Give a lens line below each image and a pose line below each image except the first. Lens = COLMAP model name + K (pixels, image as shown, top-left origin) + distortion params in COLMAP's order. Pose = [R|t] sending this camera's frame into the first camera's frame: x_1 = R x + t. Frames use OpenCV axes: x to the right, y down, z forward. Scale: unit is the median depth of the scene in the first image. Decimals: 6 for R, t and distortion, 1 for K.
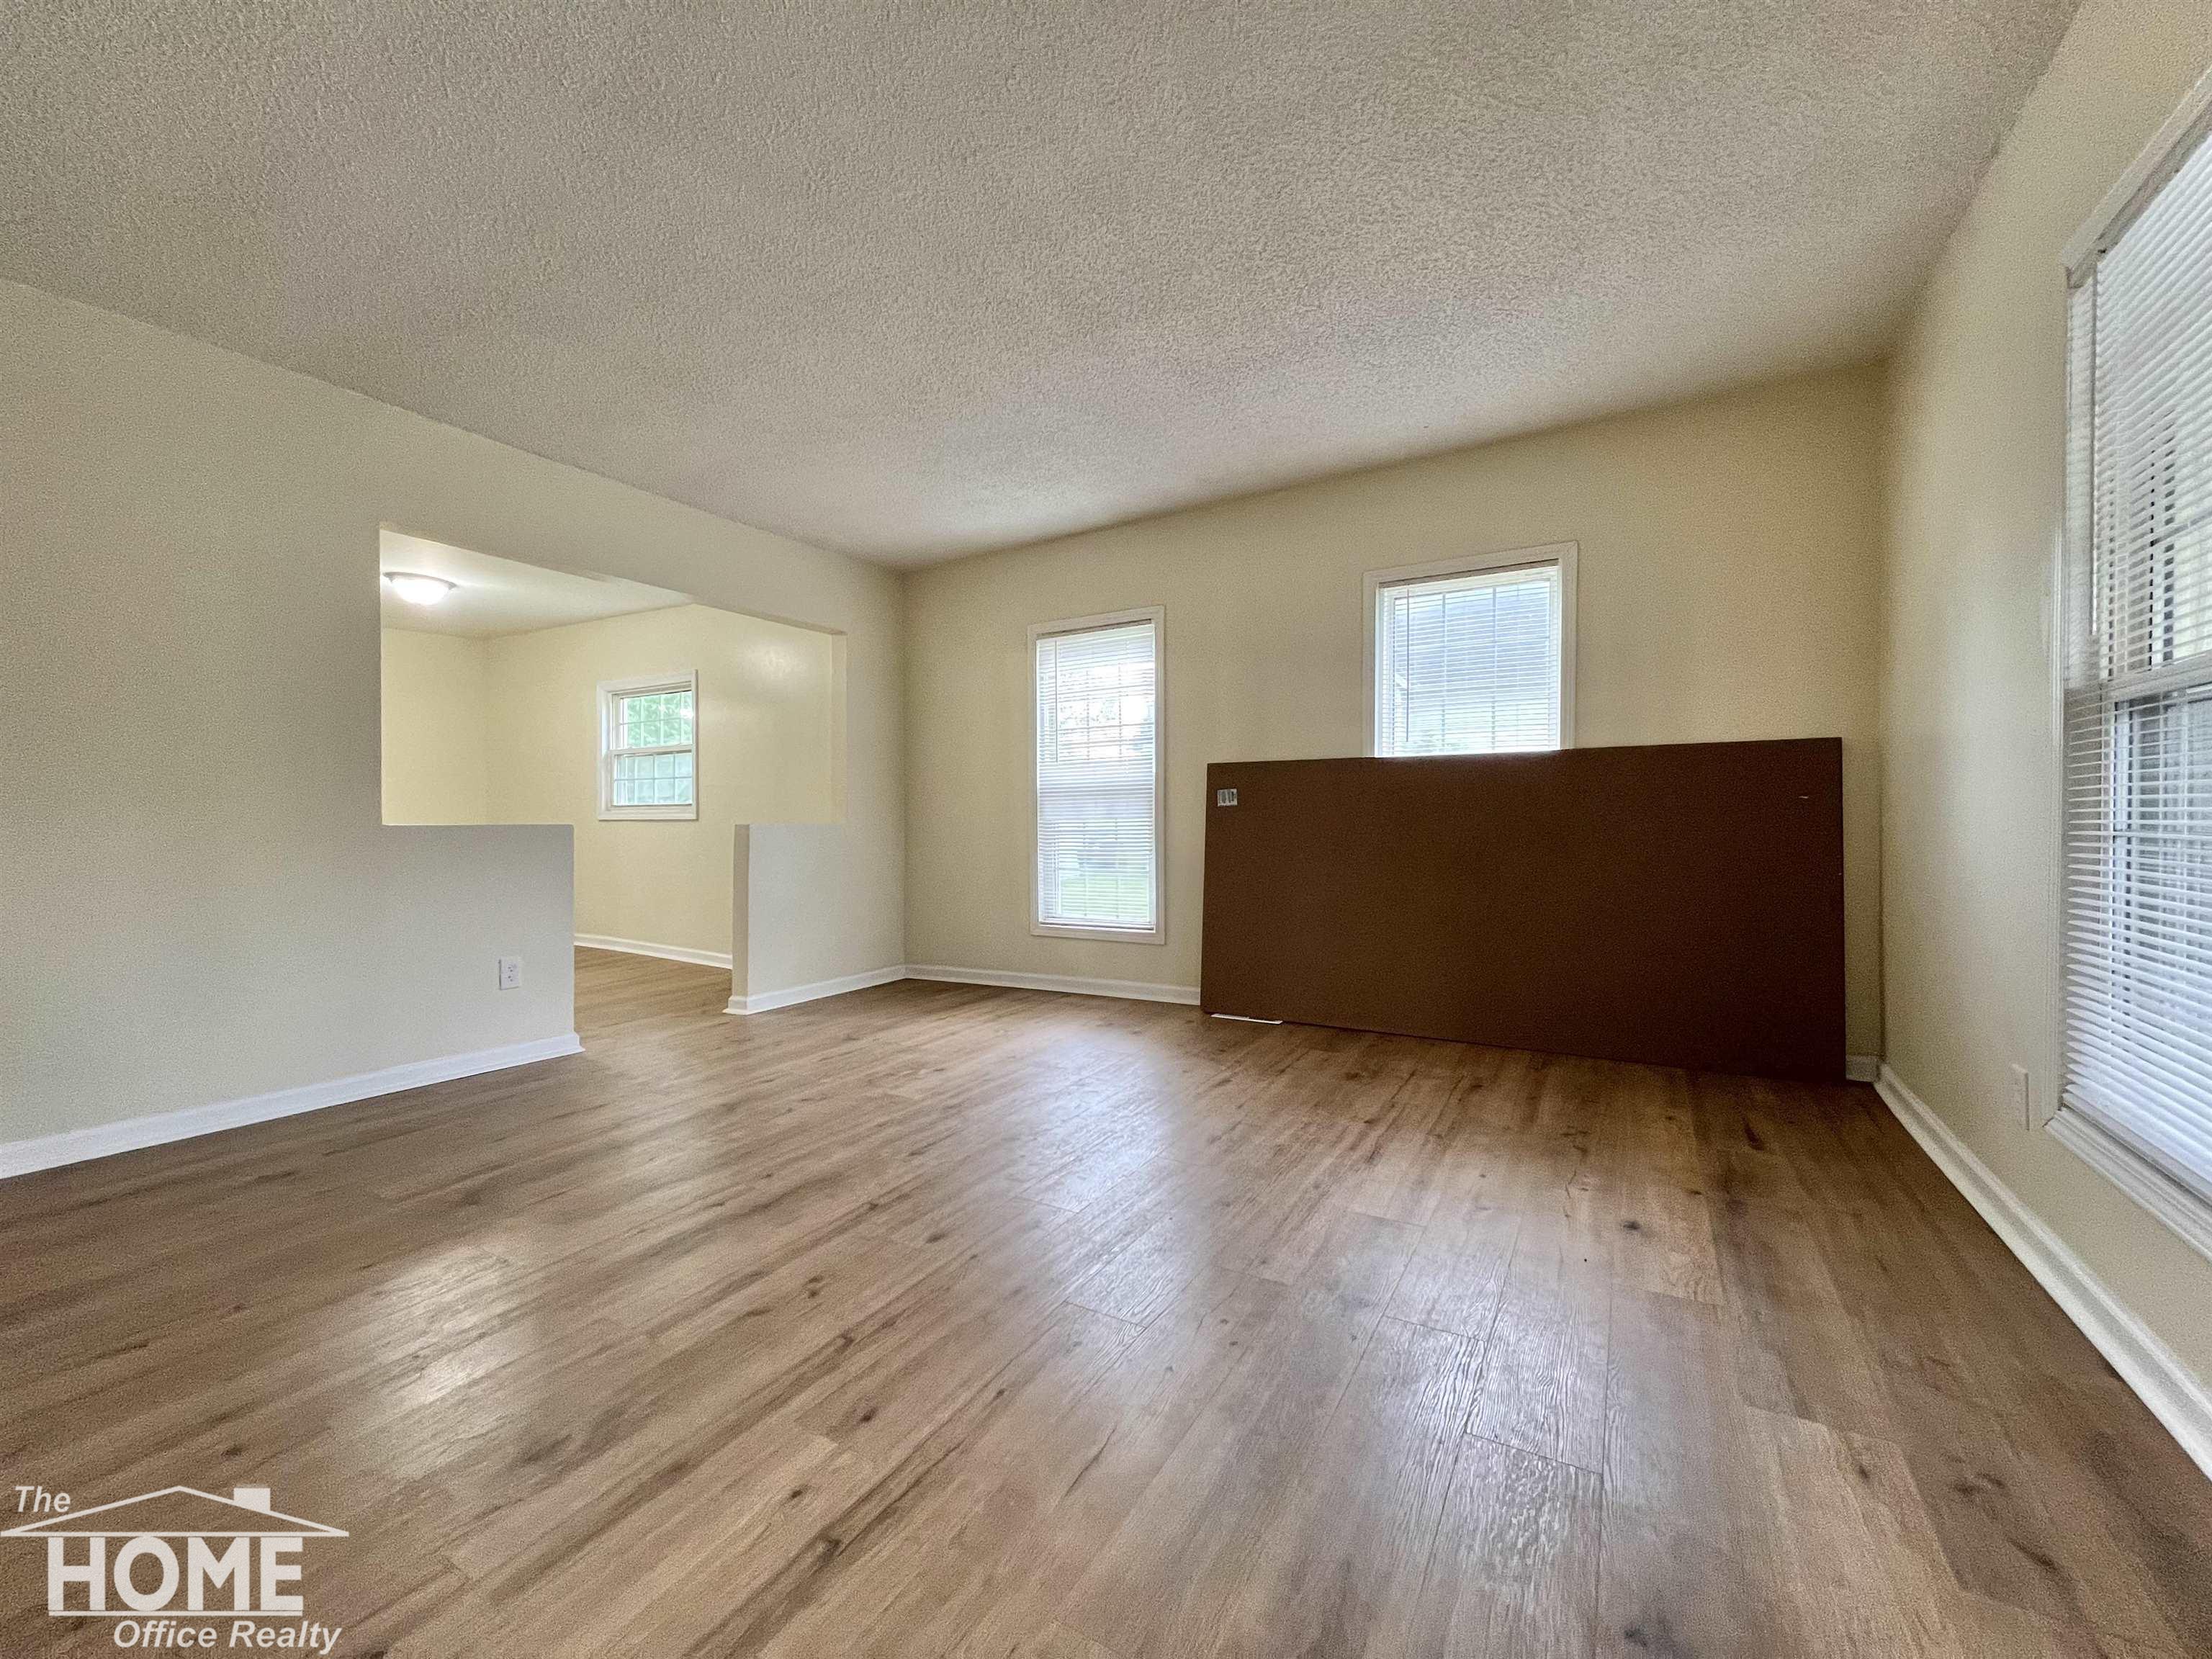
lens RADIAL K [[889.0, 0, 1108.9], [0, 889.0, 830.1], [0, 0, 1]] dist [-0.001823, 0.000474]
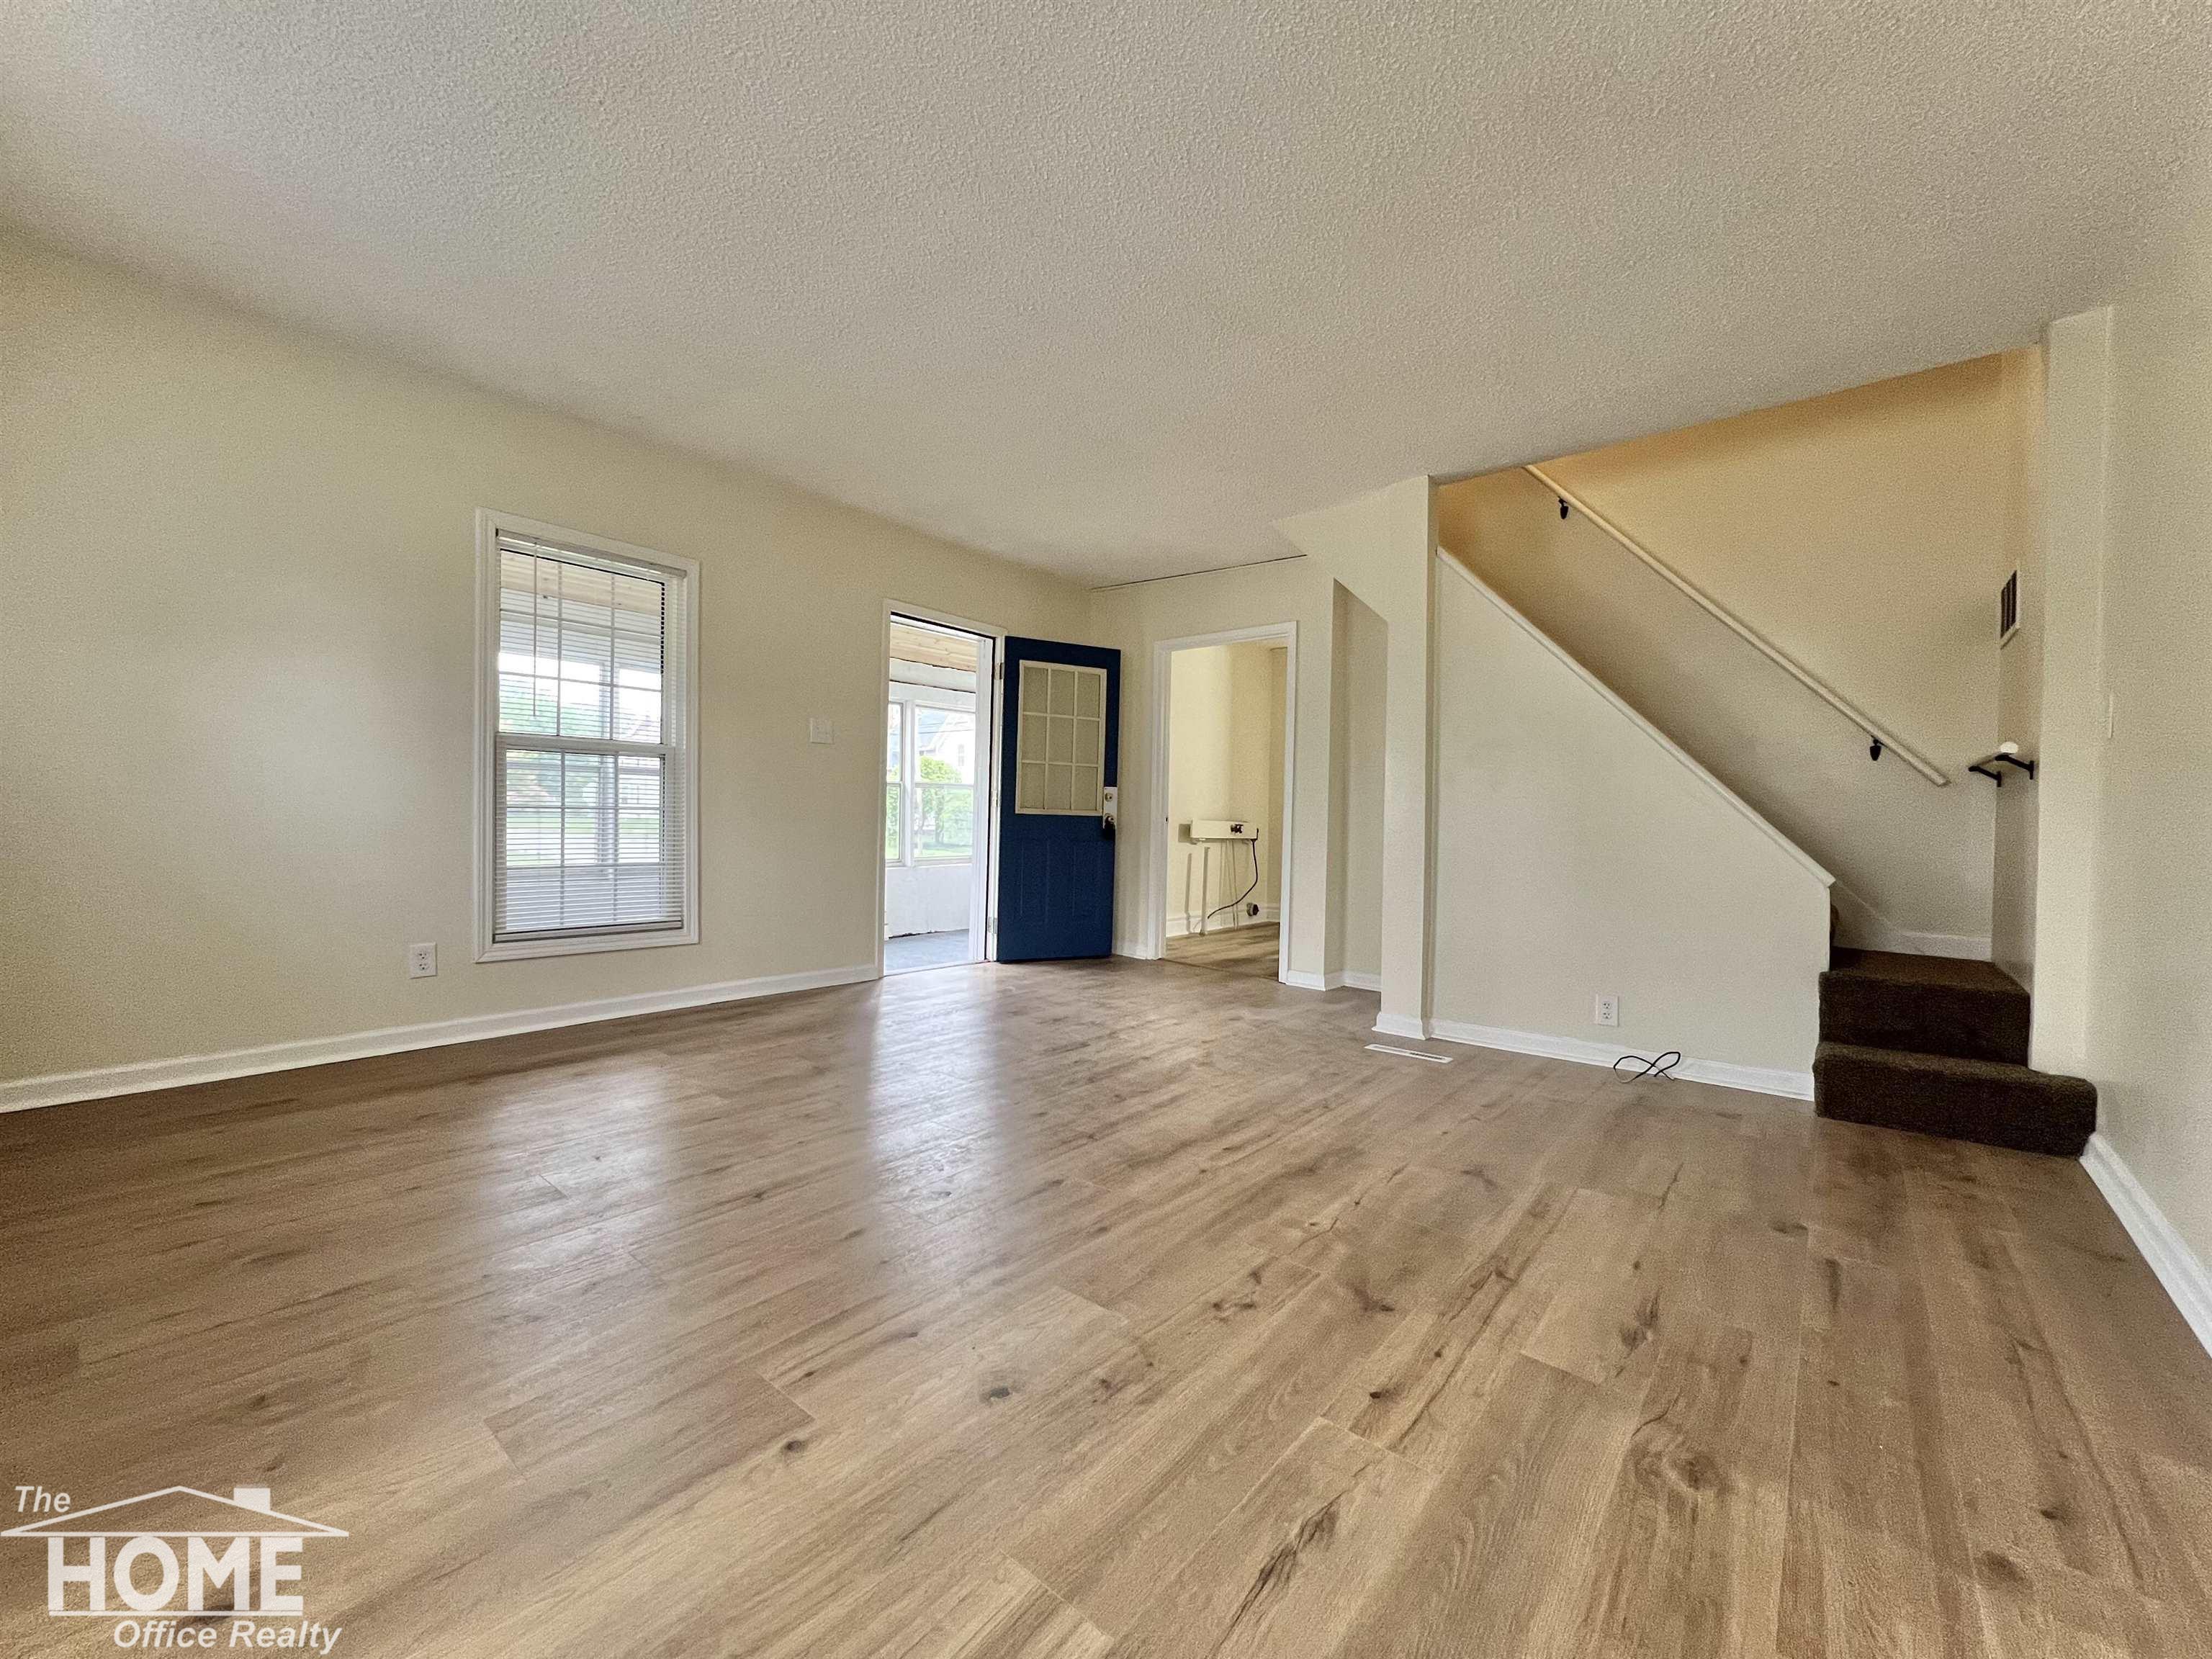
lens RADIAL K [[889.0, 0, 1108.9], [0, 889.0, 830.1], [0, 0, 1]] dist [-0.001823, 0.000474]
pose [[-0.987531, -0.012940, 0.156891, -0.426480], [-0.008871, 0.999607, 0.026609, -0.008515], [-0.157173, 0.024885, -0.987257, 1.955465]]
